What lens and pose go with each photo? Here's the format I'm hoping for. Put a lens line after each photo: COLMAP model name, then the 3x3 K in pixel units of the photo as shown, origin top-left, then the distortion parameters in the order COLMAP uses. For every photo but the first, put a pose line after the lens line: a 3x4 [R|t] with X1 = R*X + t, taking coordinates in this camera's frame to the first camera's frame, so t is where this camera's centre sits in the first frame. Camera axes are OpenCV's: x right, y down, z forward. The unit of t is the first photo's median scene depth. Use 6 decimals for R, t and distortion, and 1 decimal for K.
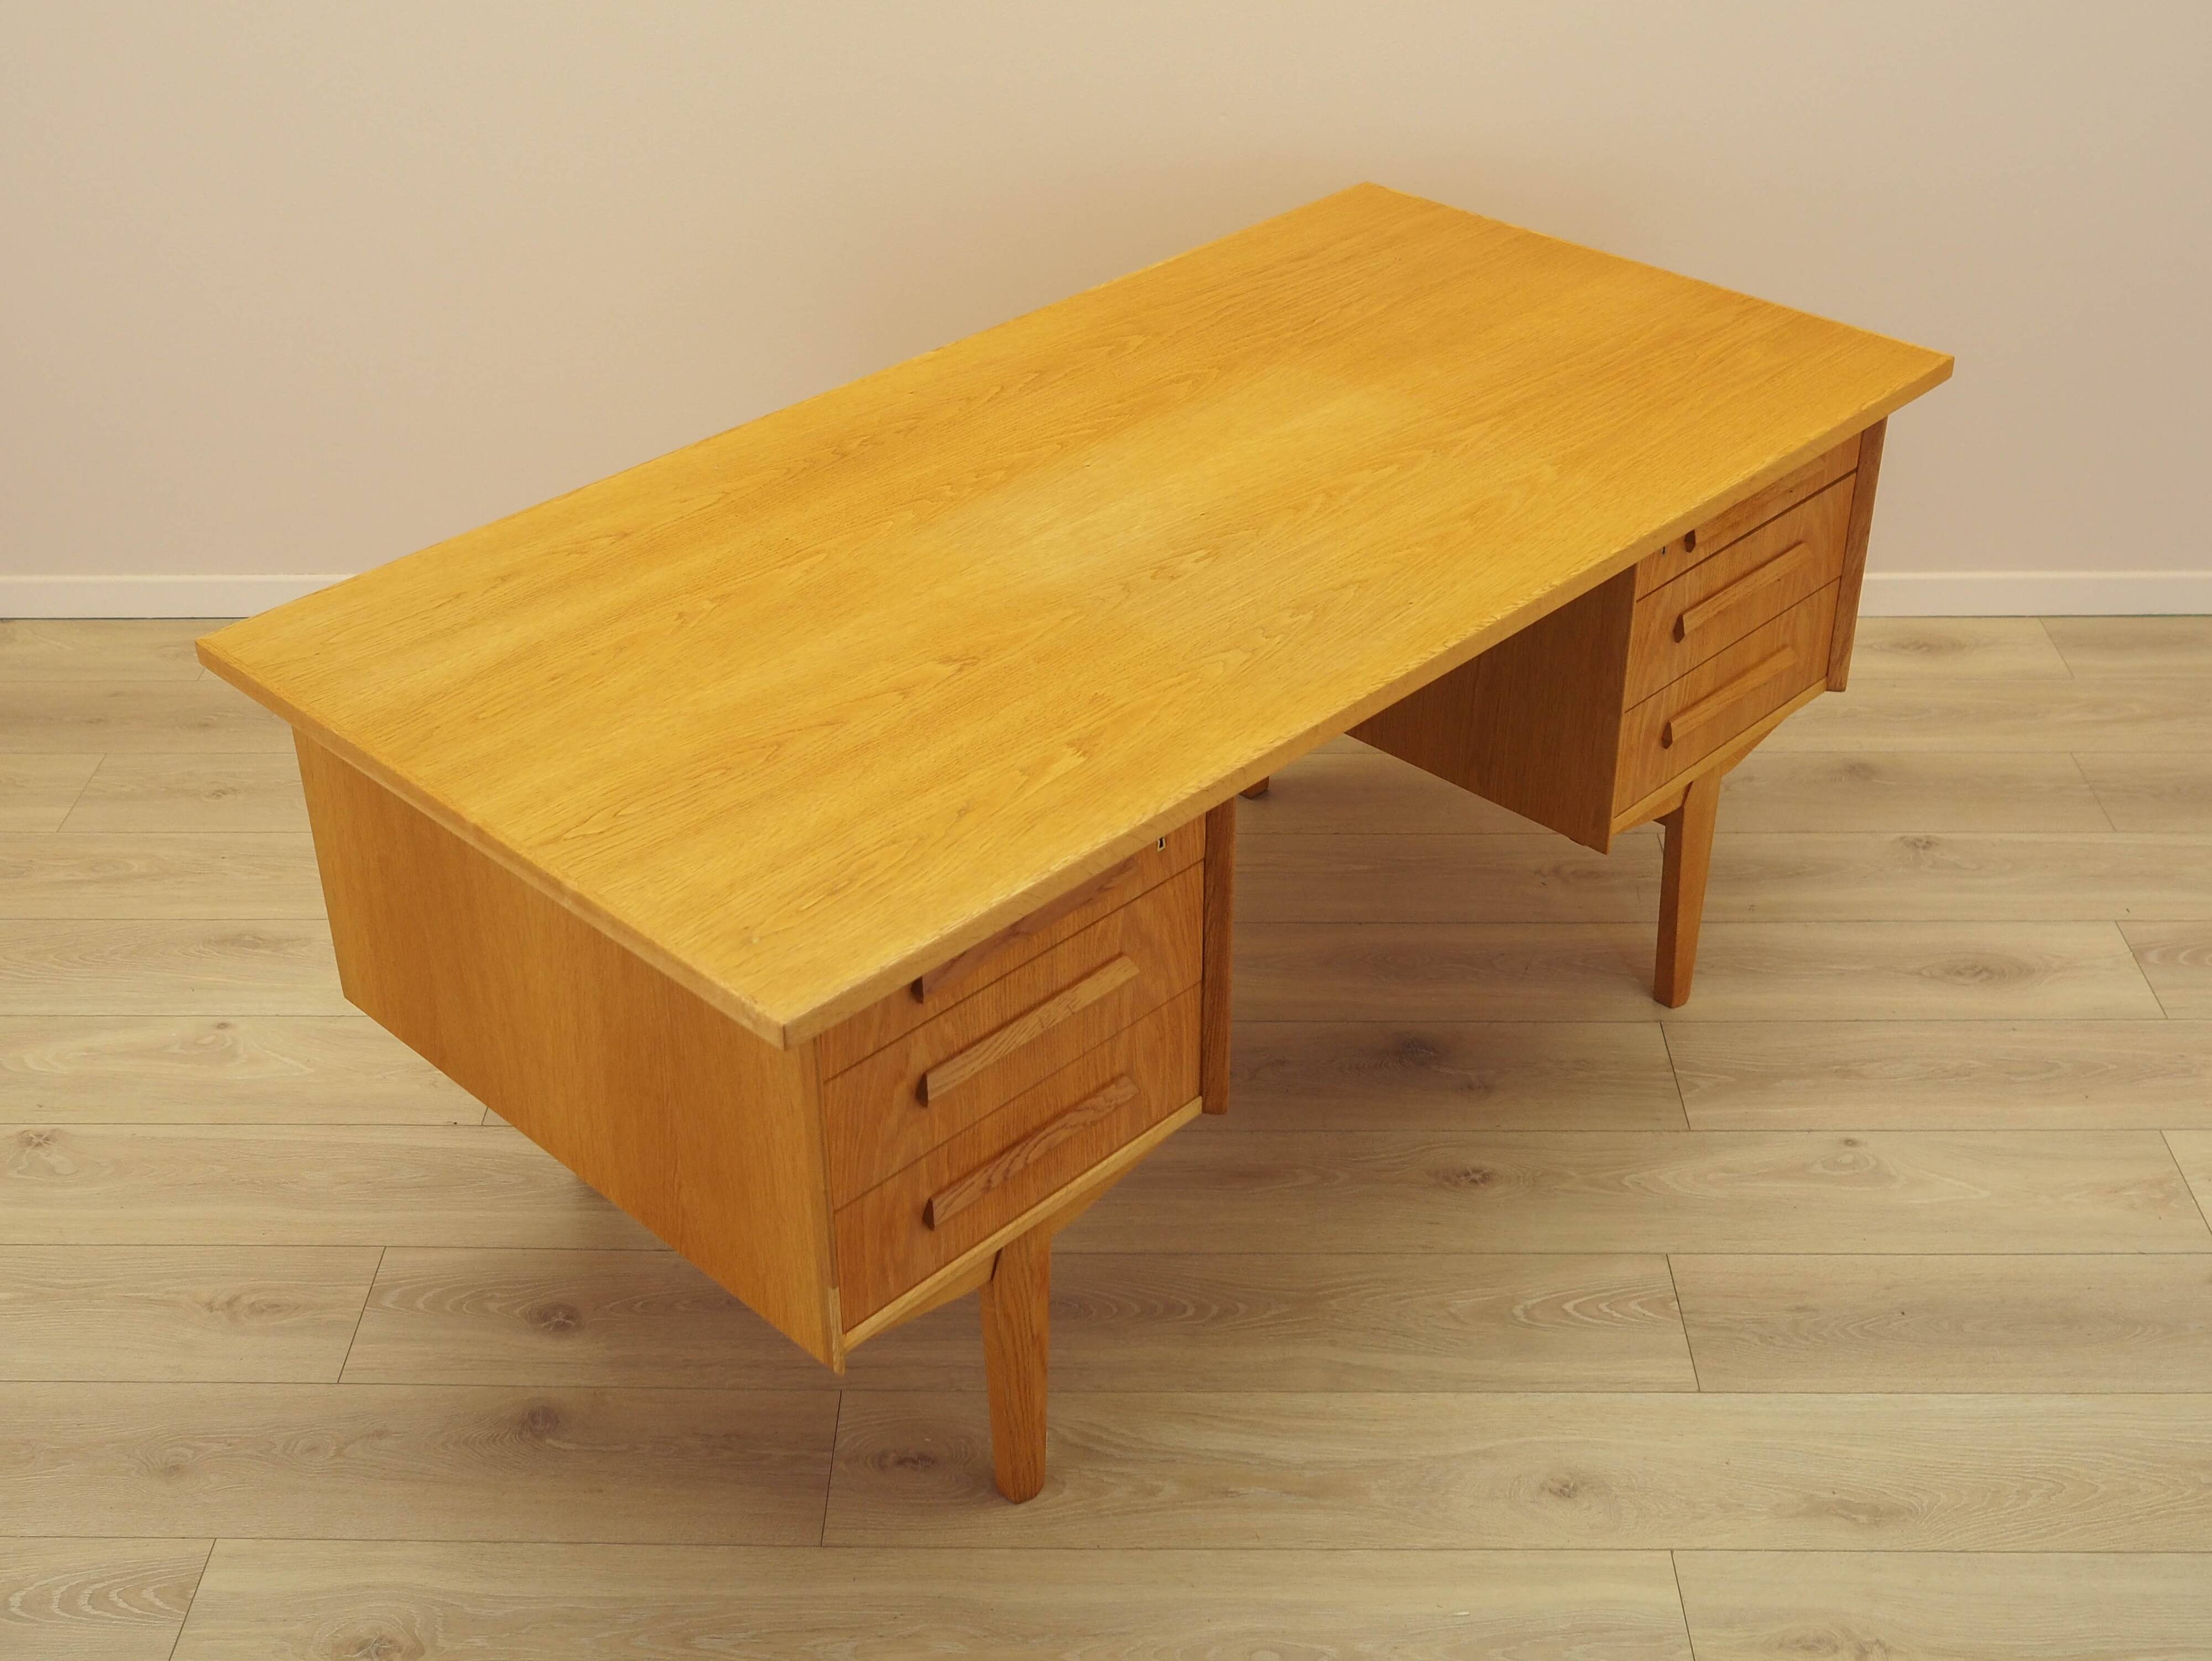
lens RADIAL K [[2708.9, 0, 1070.5], [0, 2708.9, 727.3], [0, 0, 1]] dist [0.005597, 0.000000]
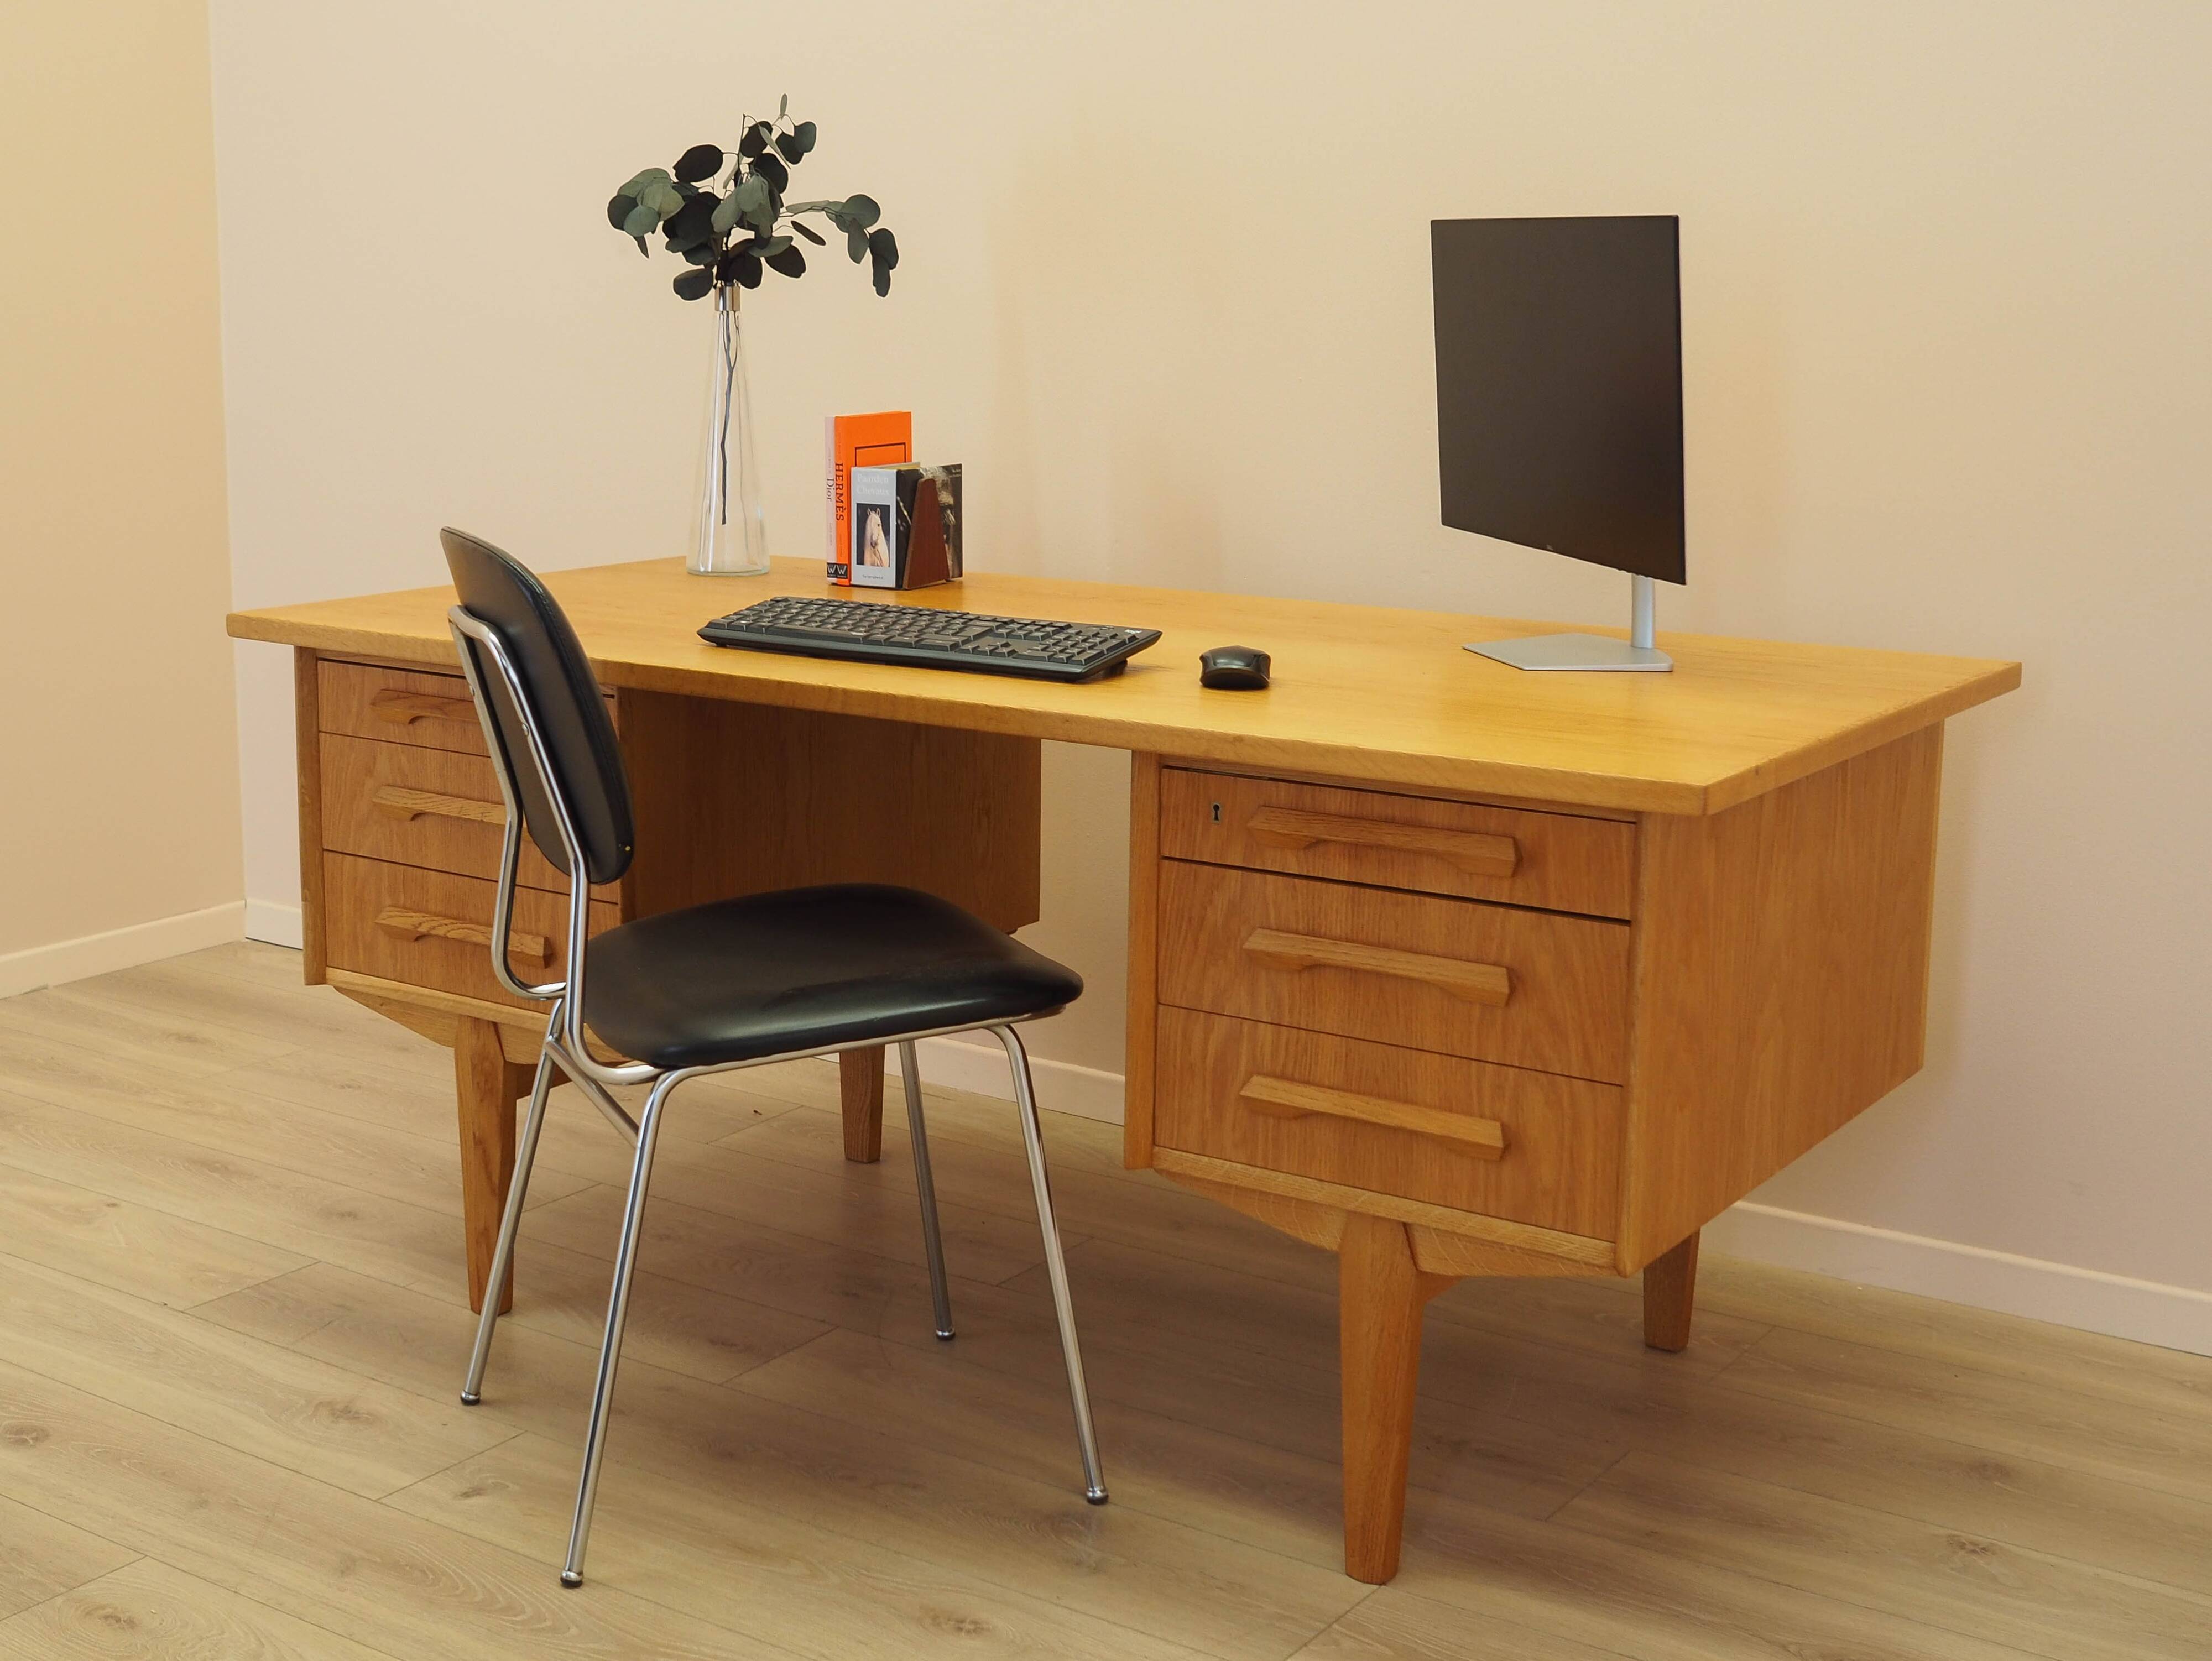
lens RADIAL K [[2900.1, 0, 955.9], [0, 2900.1, 754.1], [0, 0, 1]] dist [-0.020950, 0.000000]
pose [[0.157925, 0.184666, -0.970030, 1.259772], [-0.512830, 0.854825, 0.079243, -0.130516], [0.843839, 0.484946, 0.229701, 0.831961]]
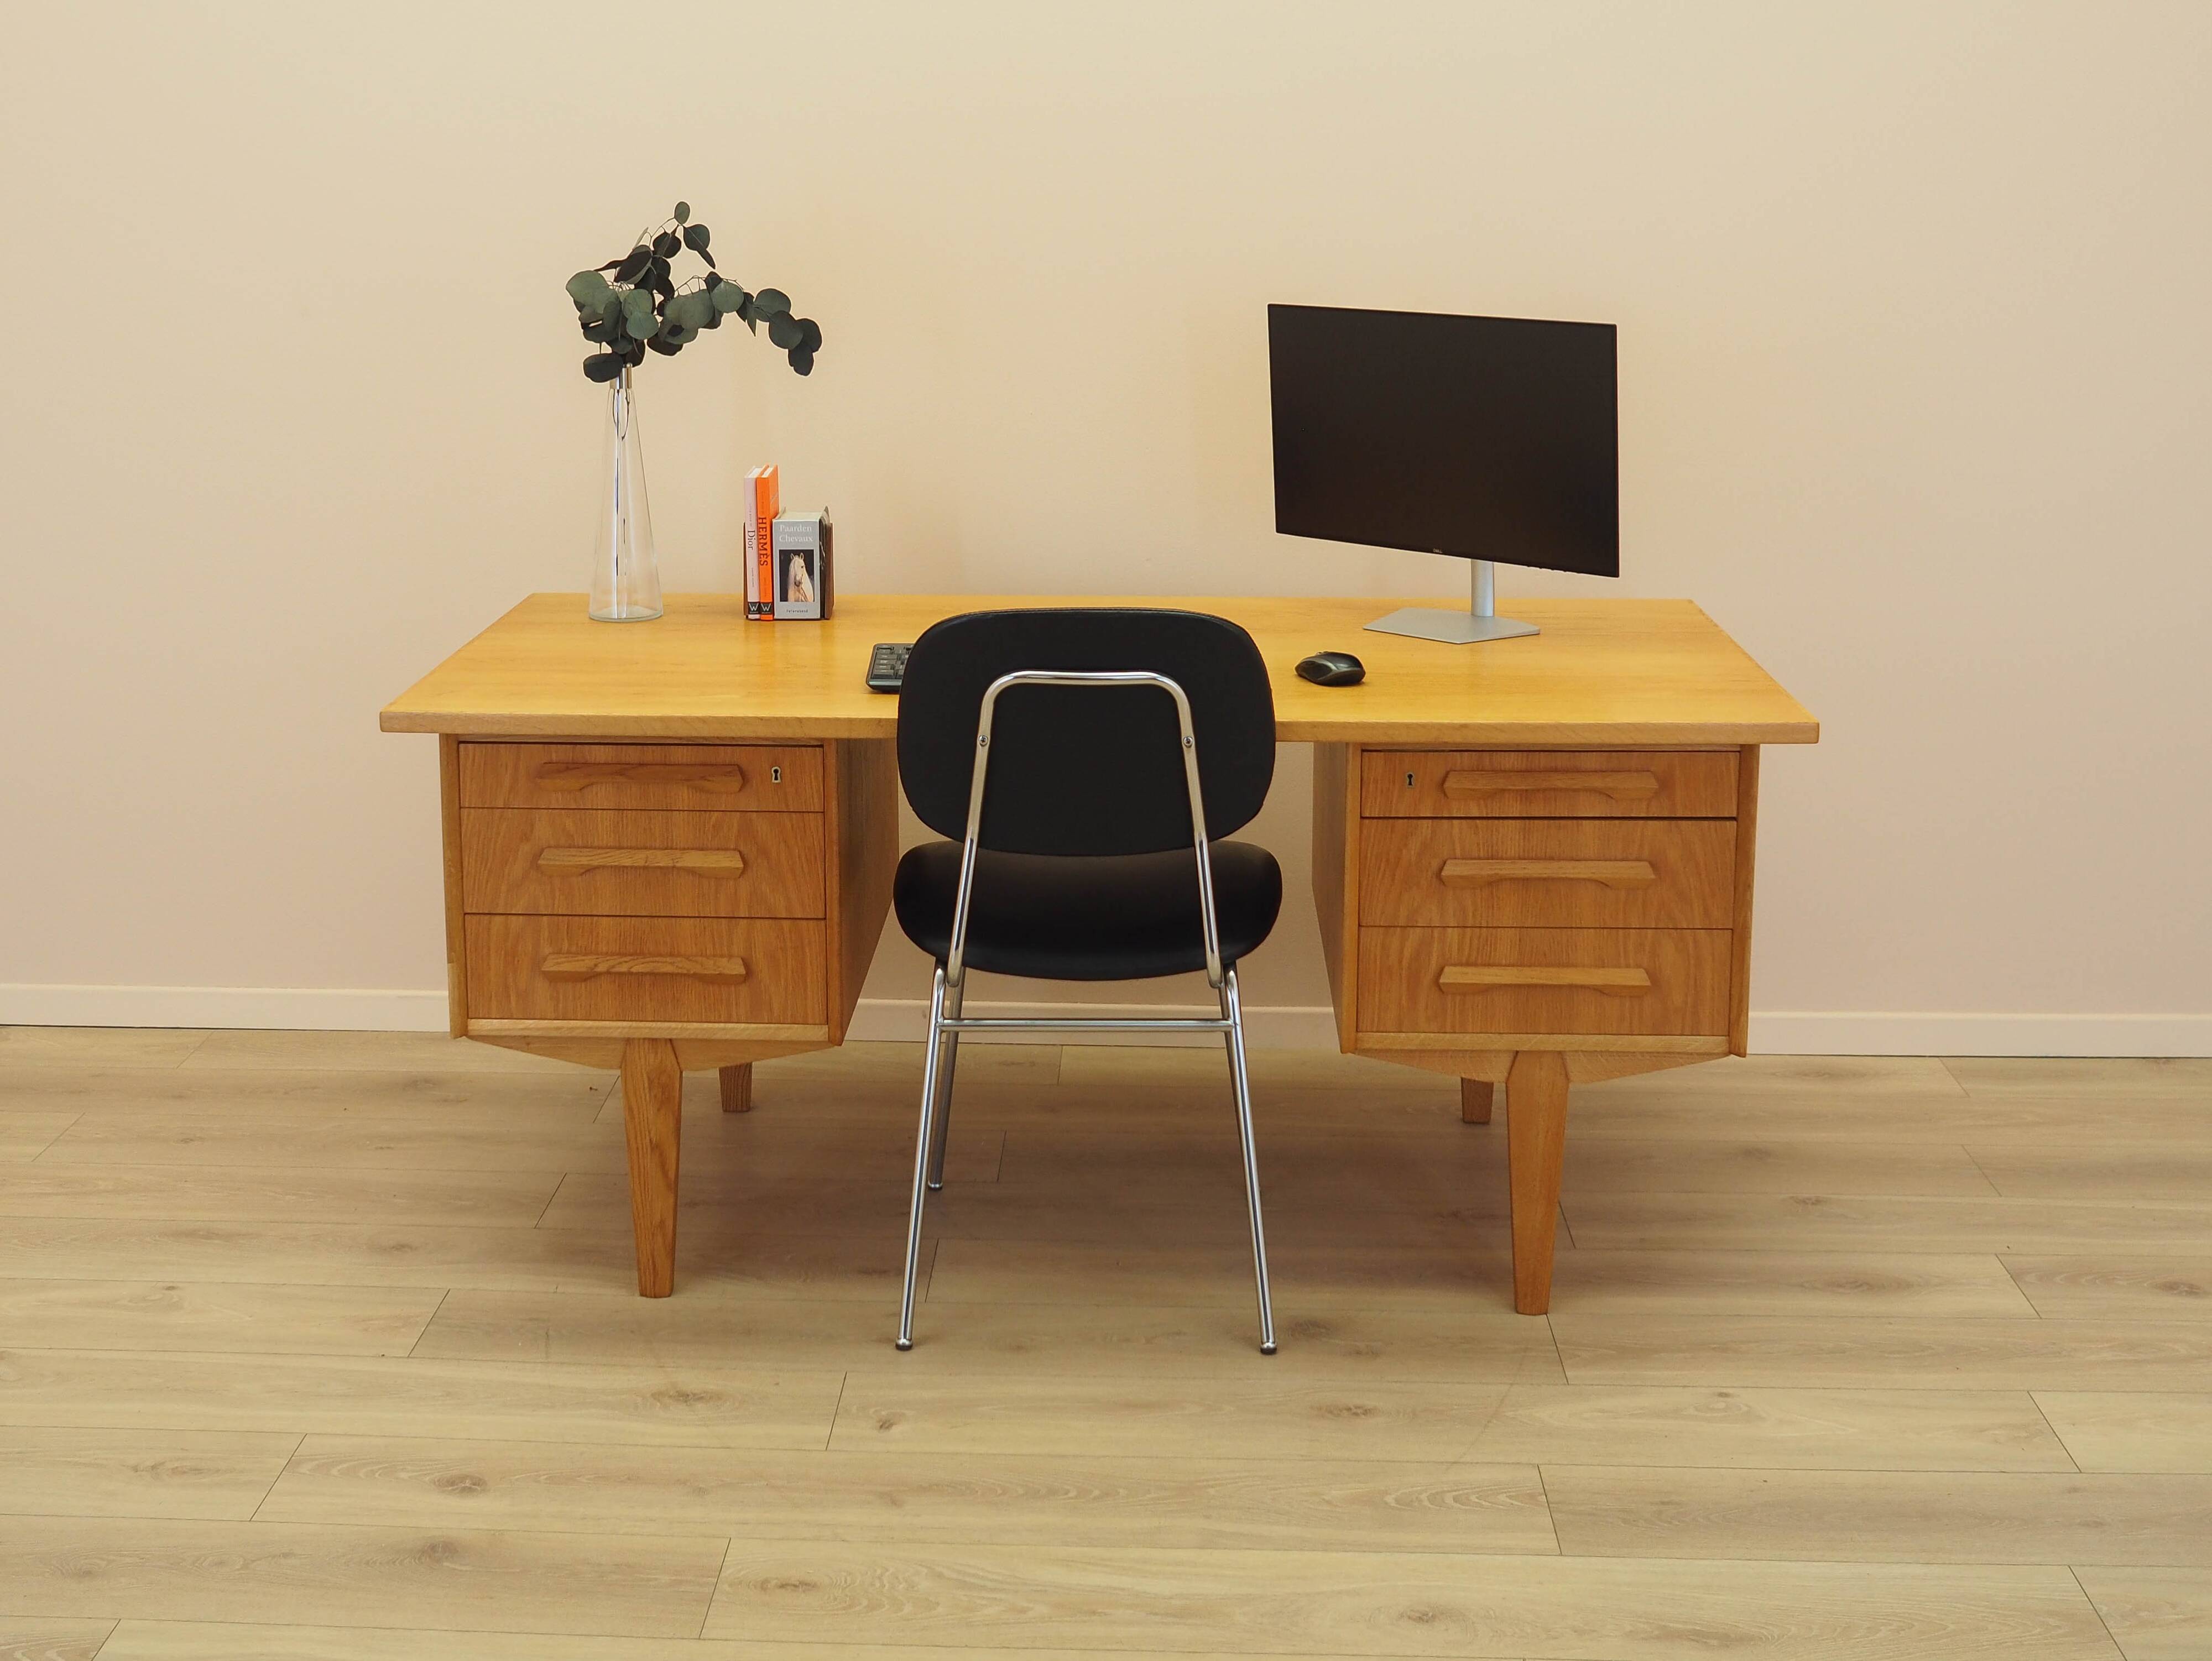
lens RADIAL K [[2900.1, 0, 1012.6], [0, 2900.1, 586.9], [0, 0, 1]] dist [-0.020950, 0.000000]
pose [[0.664720, 0.134578, -0.734871, 1.166401], [-0.387420, 0.903142, -0.185043, 0.178487], [0.638790, 0.407706, 0.652475, 0.062744]]
